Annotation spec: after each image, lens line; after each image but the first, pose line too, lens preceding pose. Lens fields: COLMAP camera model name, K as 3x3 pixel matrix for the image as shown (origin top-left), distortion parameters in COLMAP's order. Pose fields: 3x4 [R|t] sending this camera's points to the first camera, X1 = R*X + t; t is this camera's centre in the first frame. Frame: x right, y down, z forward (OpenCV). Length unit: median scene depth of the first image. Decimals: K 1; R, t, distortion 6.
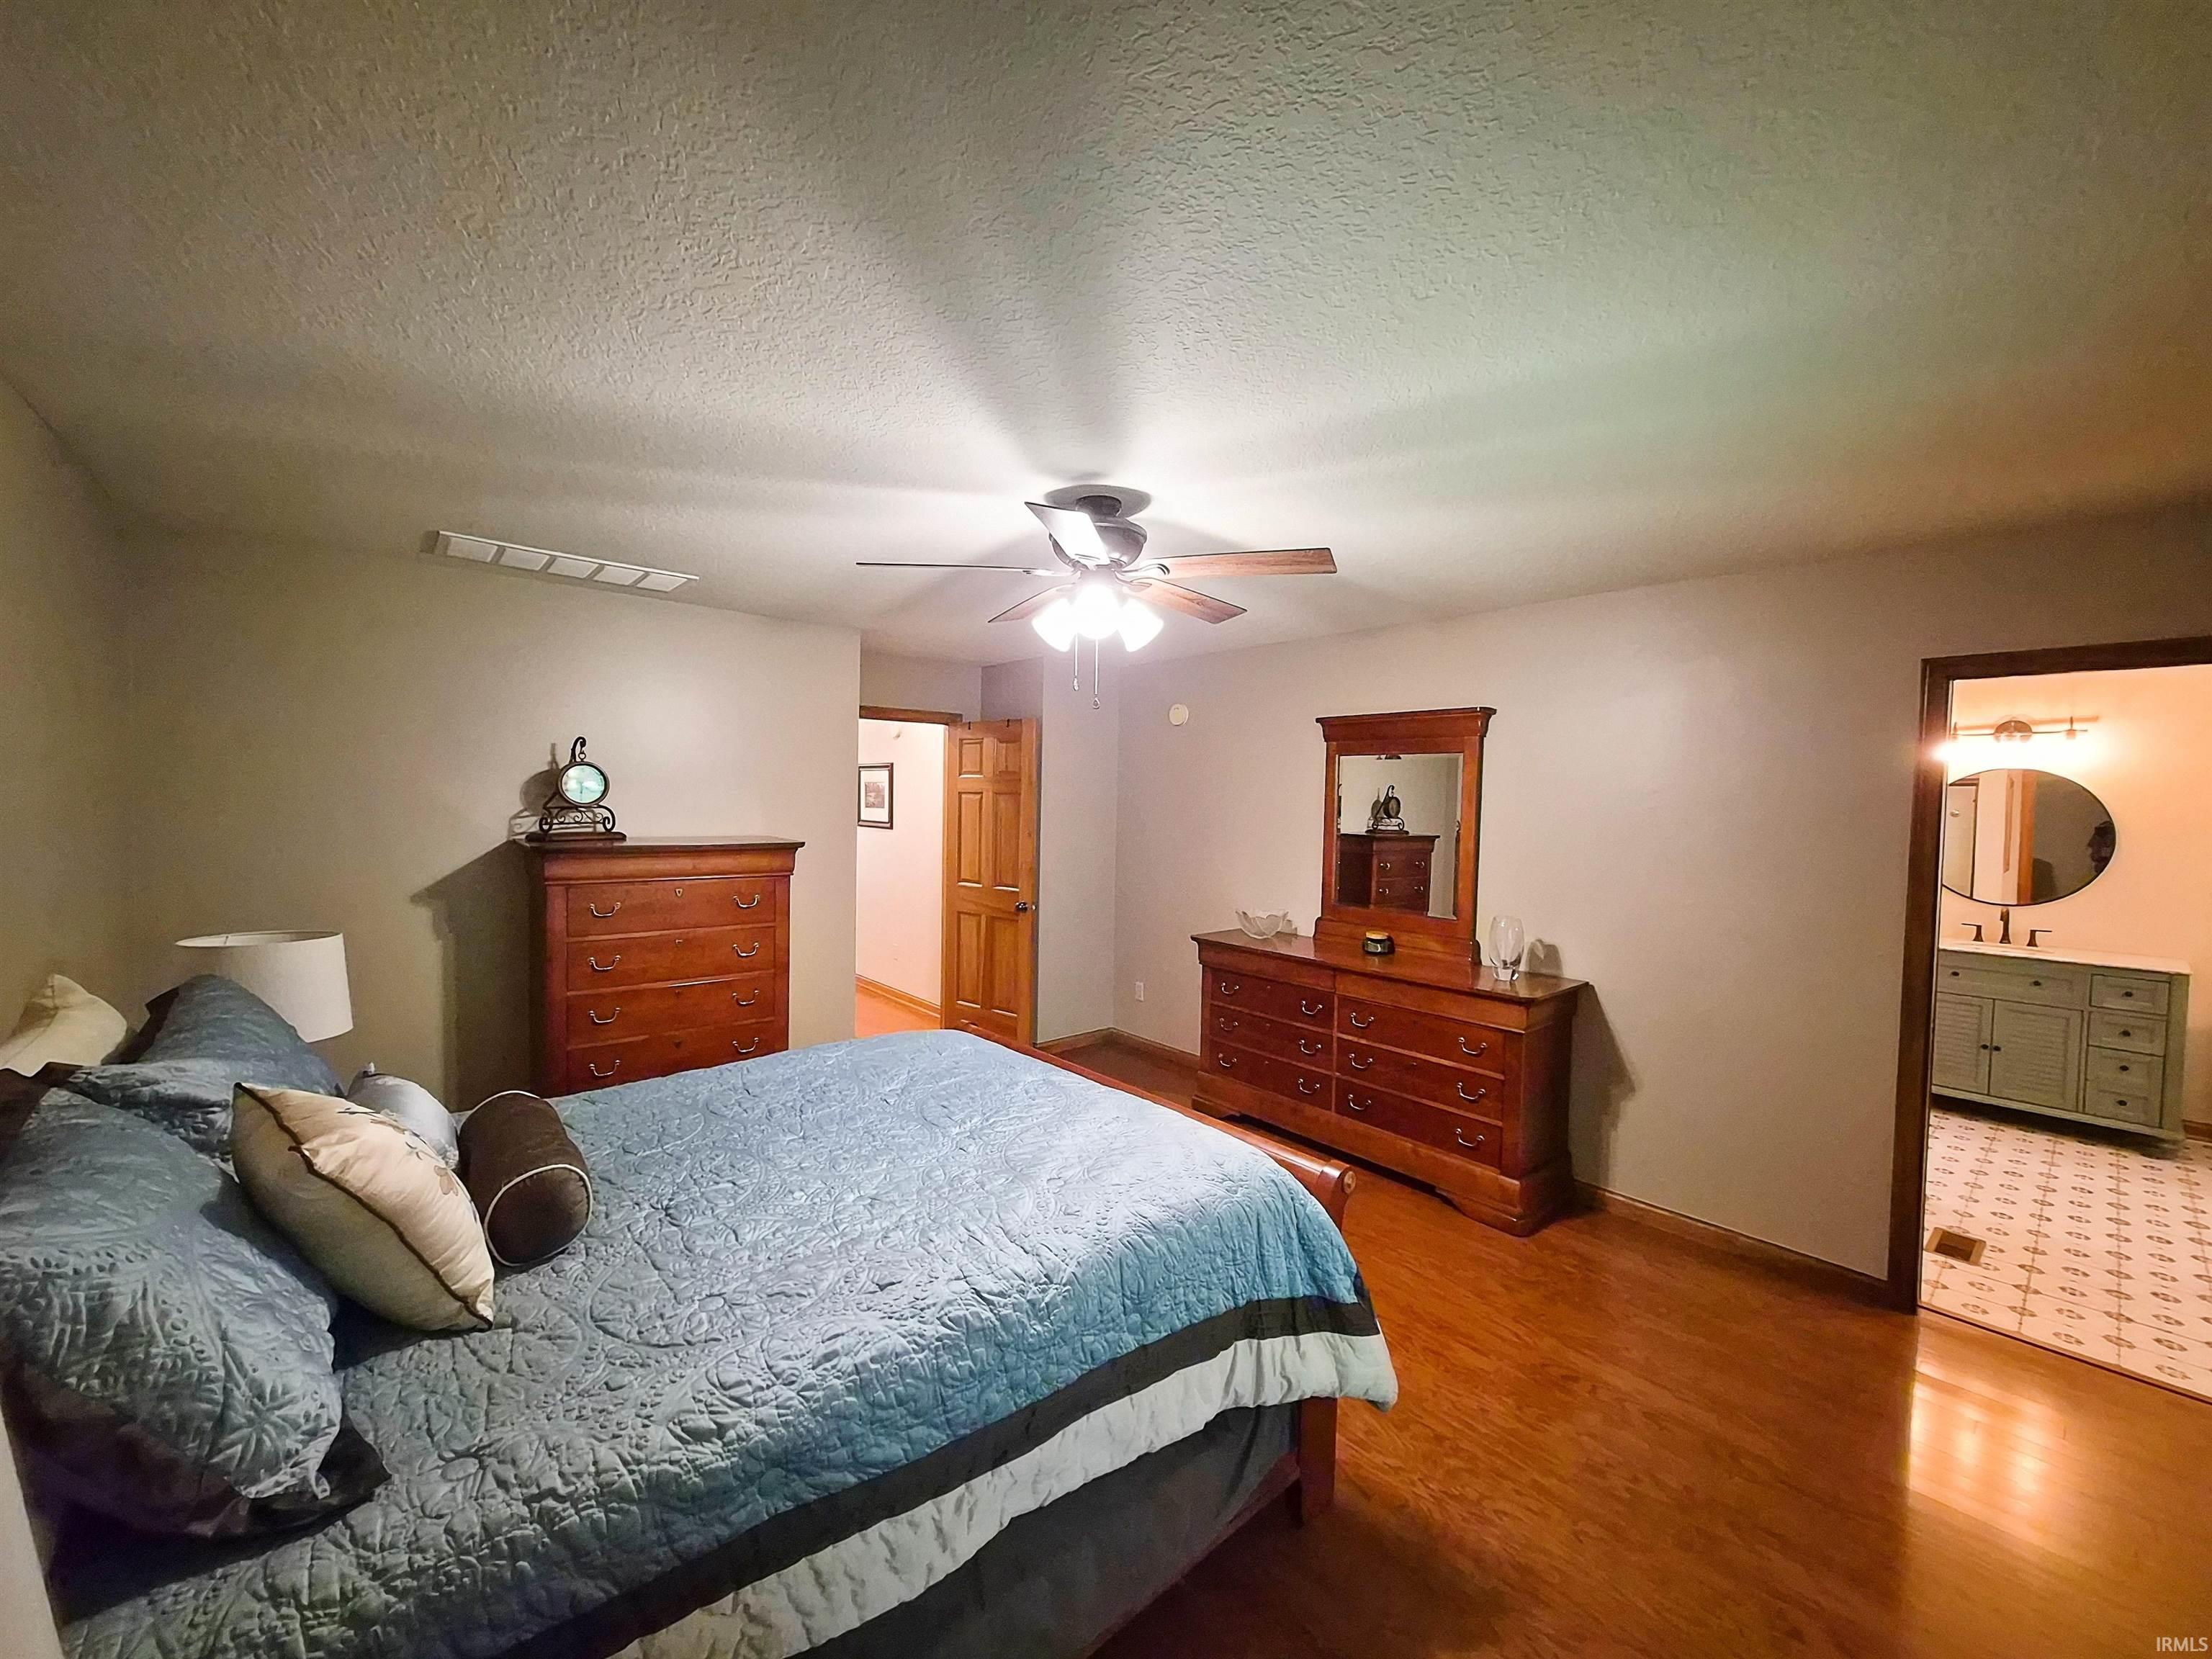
lens RADIAL K [[862.5, 0, 1110.8], [0, 862.5, 825.1], [0, 0, 1]] dist [-0.002062, 0.000519]
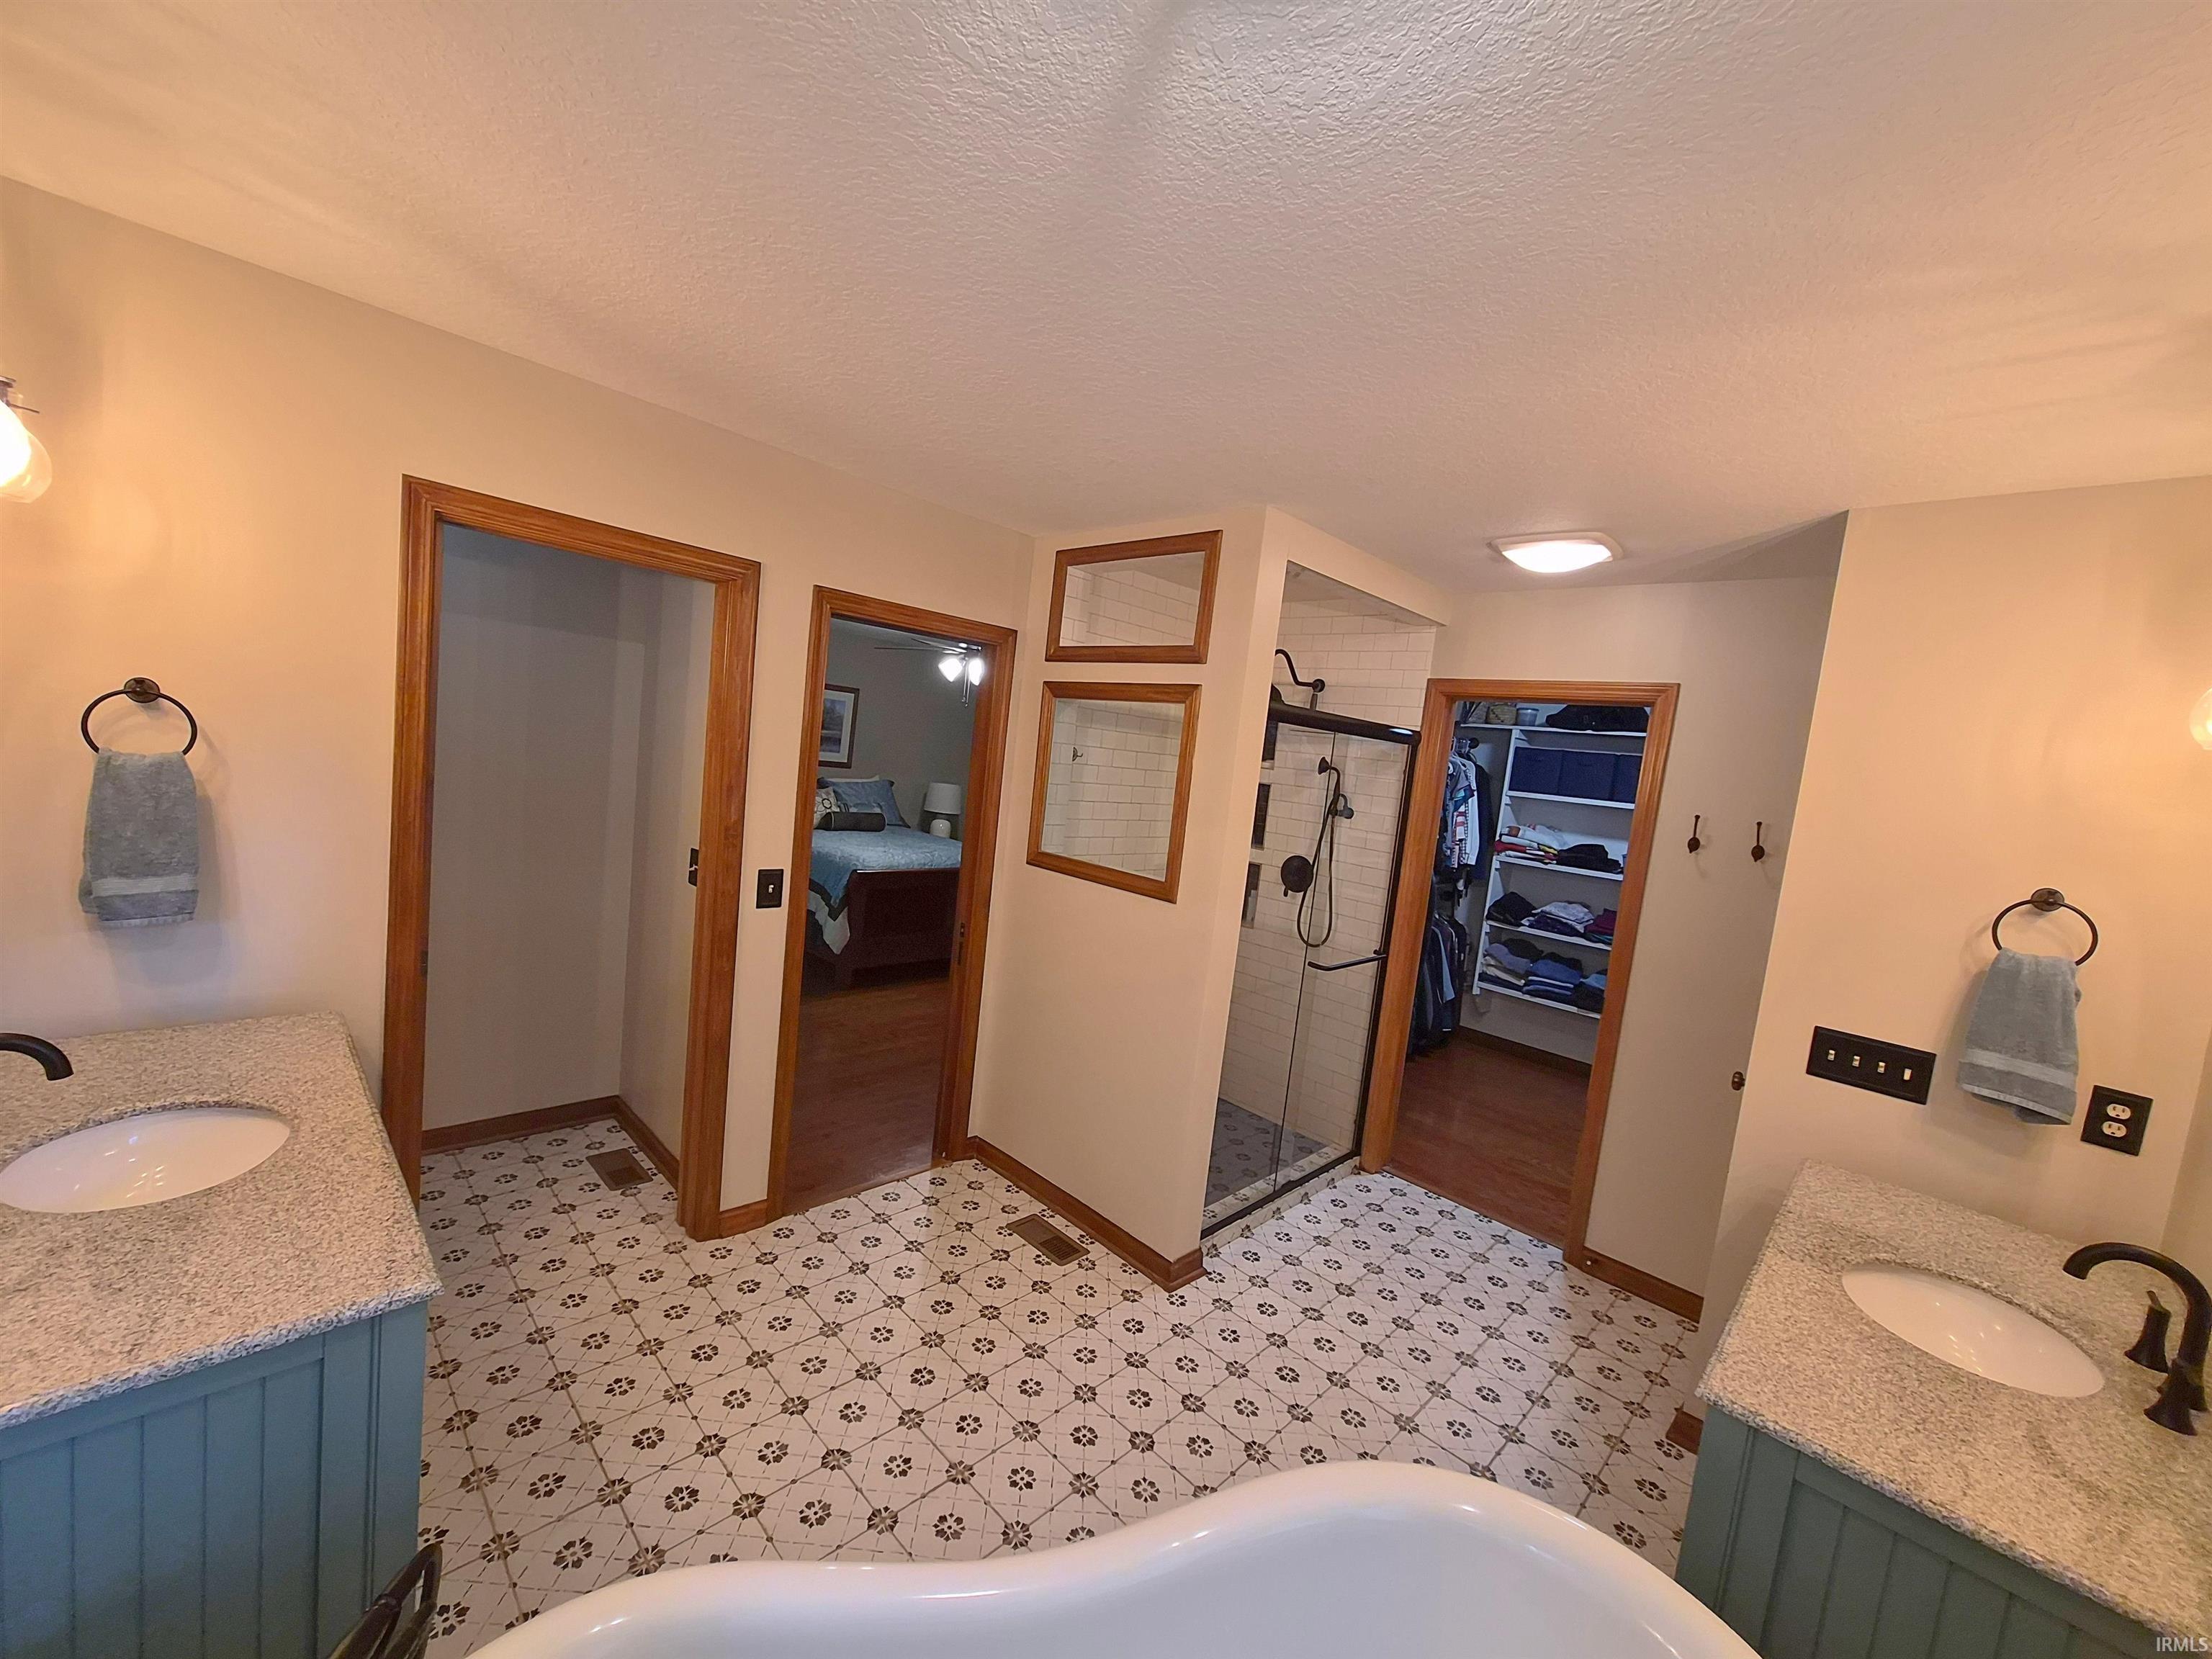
lens RADIAL K [[862.5, 0, 1097.0], [0, 862.5, 833.7], [0, 0, 1]] dist [-0.002062, 0.000519]
pose [[0.076279, 0.085857, -0.993383, 1.353086], [-0.142054, 0.987059, 0.074402, -0.010558], [0.986915, 0.135439, 0.087488, 0.661901]]
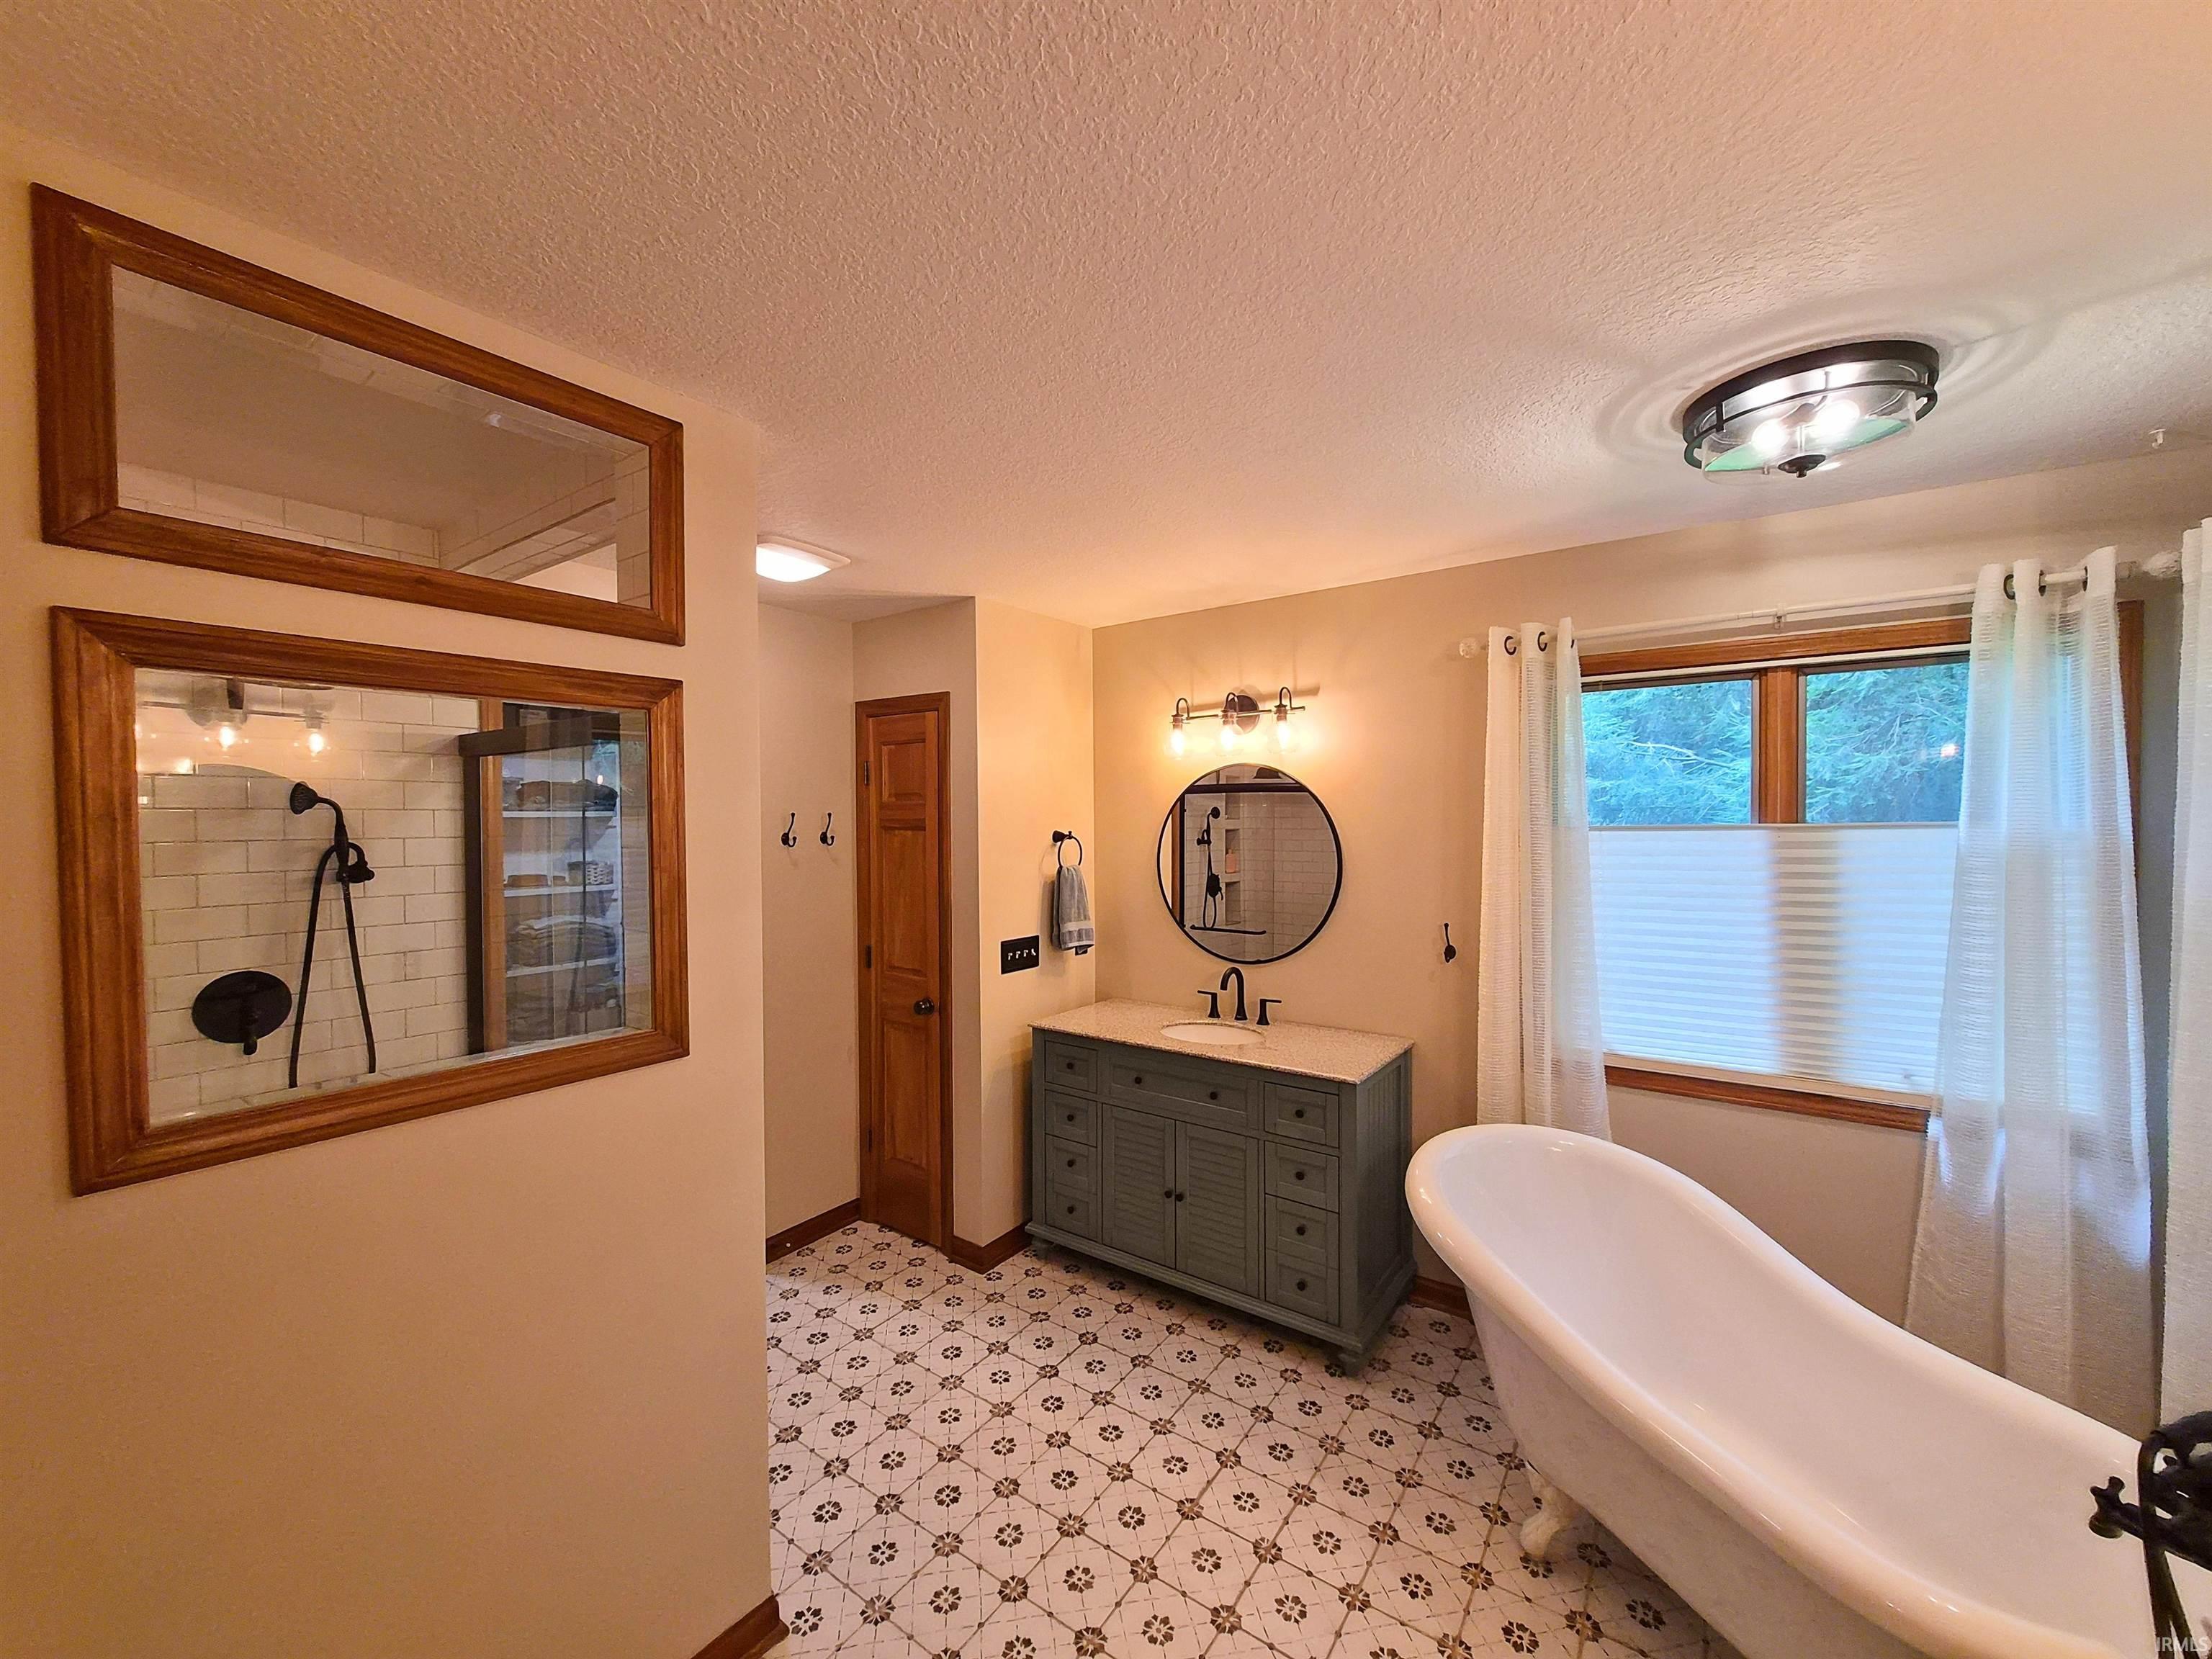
lens RADIAL K [[862.5, 0, 1105.7], [0, 862.5, 825.4], [0, 0, 1]] dist [-0.002062, 0.000519]
pose [[0.970062, -0.023925, 0.241674, 0.812297], [0.030000, 0.999319, -0.021487, -0.005763], [-0.240996, 0.028094, 0.970119, 0.374589]]
